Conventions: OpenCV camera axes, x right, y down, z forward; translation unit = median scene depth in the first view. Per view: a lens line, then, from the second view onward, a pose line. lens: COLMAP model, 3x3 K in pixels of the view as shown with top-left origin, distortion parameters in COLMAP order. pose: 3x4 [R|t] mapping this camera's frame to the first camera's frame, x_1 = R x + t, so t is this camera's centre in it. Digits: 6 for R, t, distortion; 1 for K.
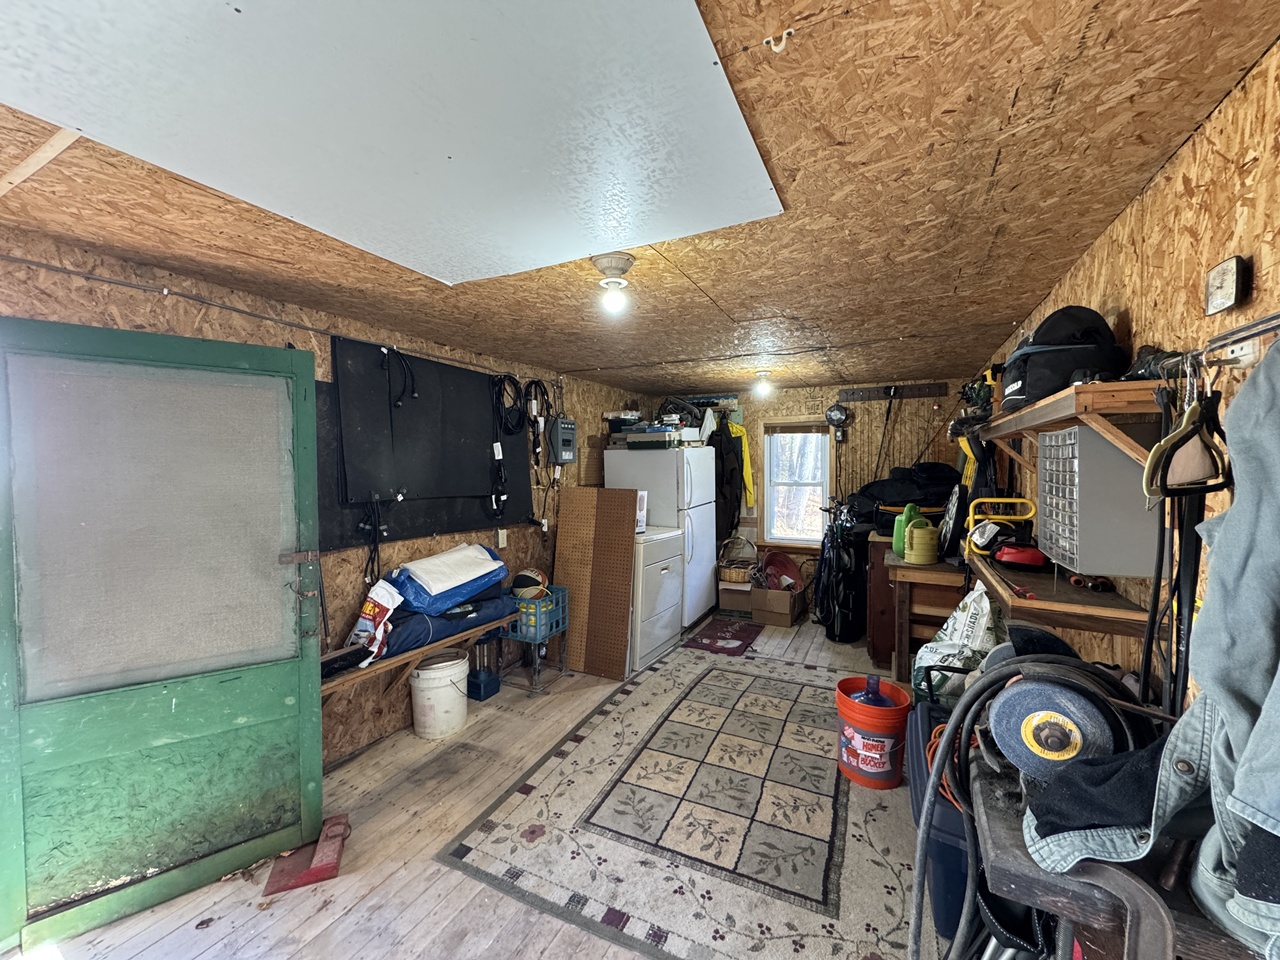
lens RADIAL K [[509.4, 0, 640.3], [0, 509.4, 481.9], [0, 0, 1]] dist [-0.000855, 0.000670]
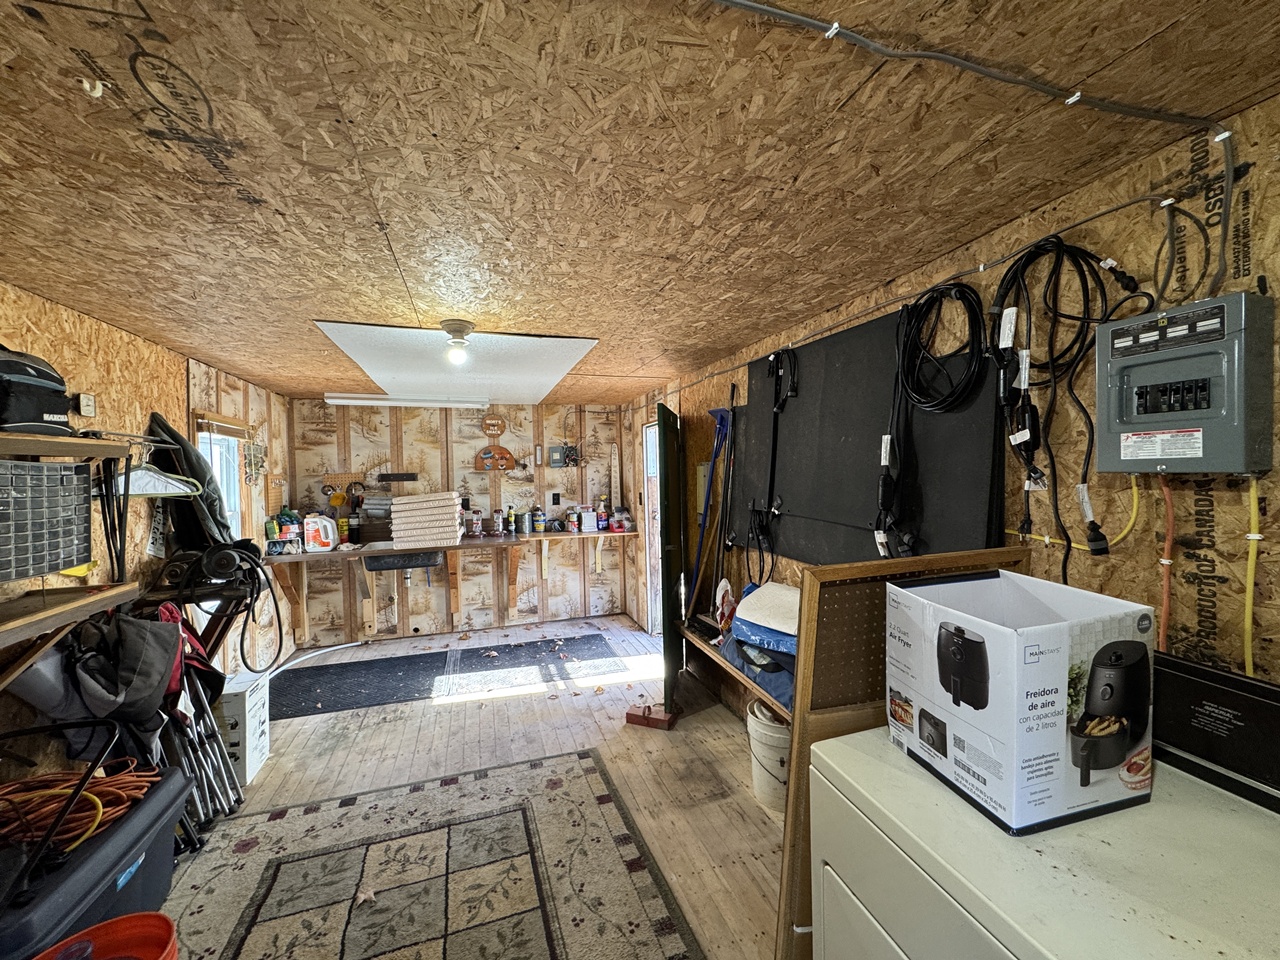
lens RADIAL K [[509.4, 0, 638.9], [0, 509.4, 478.3], [0, 0, 1]] dist [-0.000855, 0.000670]
pose [[-0.713268, 0.025596, -0.700424, 0.419835], [-0.006857, 0.999030, 0.043490, -0.077985], [0.700858, 0.035823, -0.712401, 1.749437]]
